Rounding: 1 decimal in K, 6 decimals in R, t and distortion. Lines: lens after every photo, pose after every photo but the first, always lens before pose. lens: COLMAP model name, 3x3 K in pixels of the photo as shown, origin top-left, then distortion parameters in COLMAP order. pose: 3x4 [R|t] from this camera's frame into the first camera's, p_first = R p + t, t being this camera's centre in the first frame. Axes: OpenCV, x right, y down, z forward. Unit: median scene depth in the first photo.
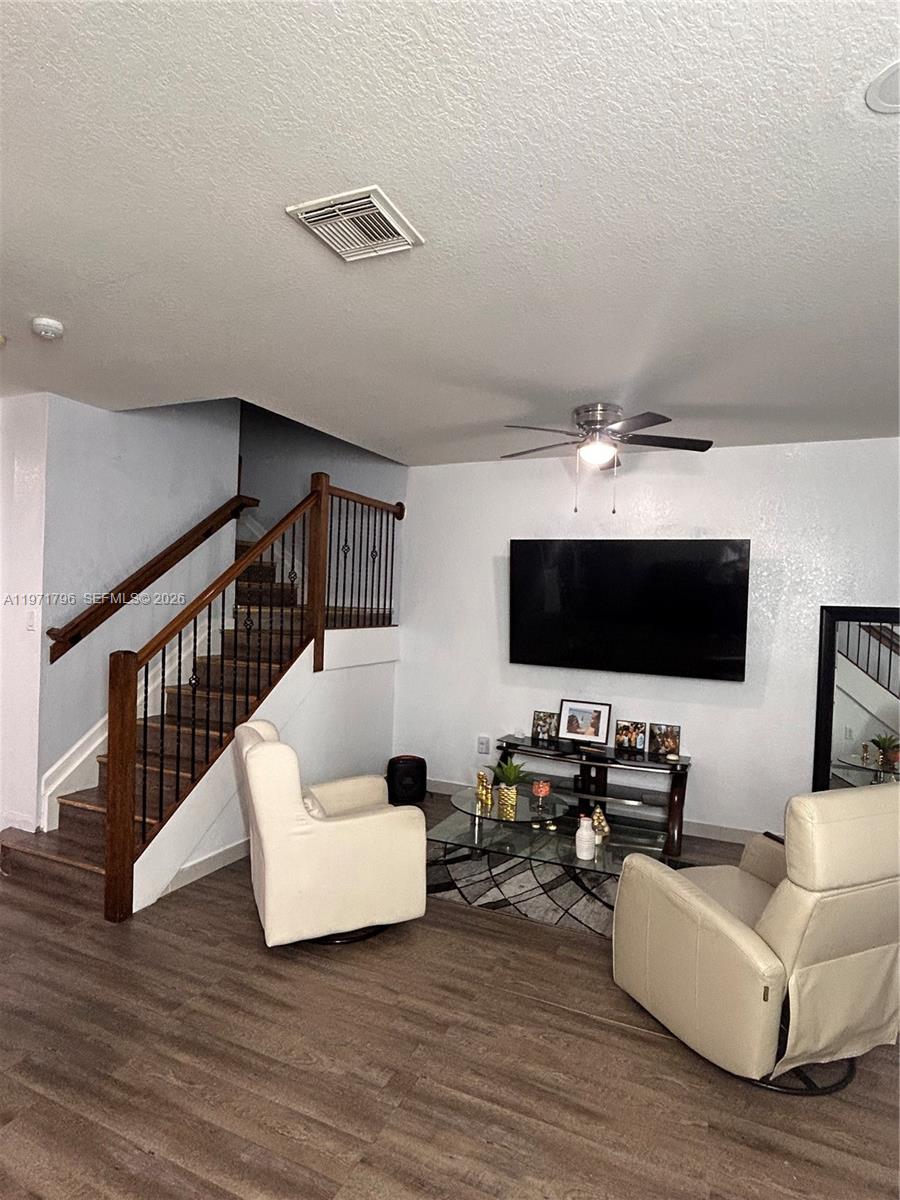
lens RADIAL K [[655.2, 0, 452.3], [0, 655.2, 595.9], [0, 0, 1]] dist [0.004599, 0.001121]
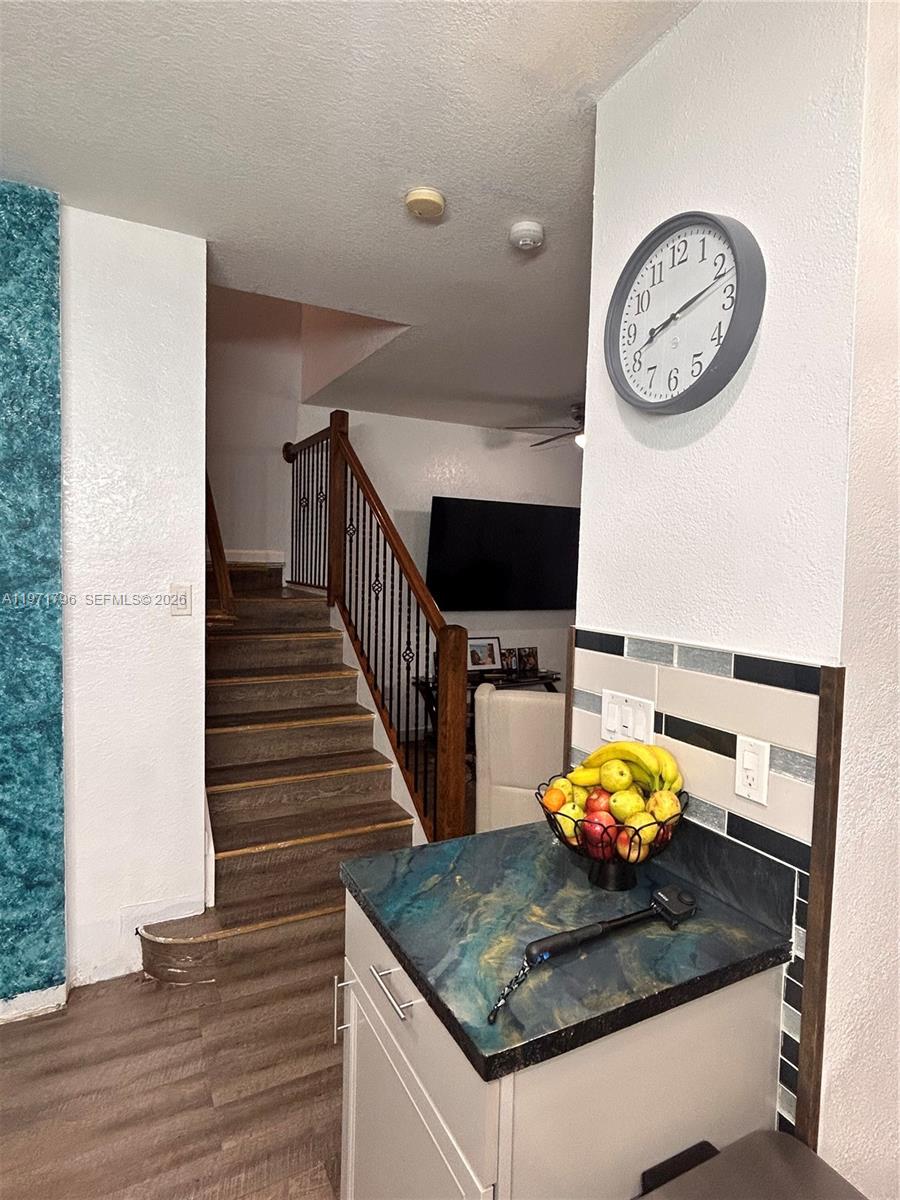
lens RADIAL K [[655.2, 0, 450.0], [0, 655.2, 599.5], [0, 0, 1]] dist [0.004599, 0.001121]
pose [[0.620404, -0.068095, 0.781321, -0.762841], [-0.005326, 0.995835, 0.091020, -0.015096], [-0.784265, -0.060630, 0.617457, 0.319782]]
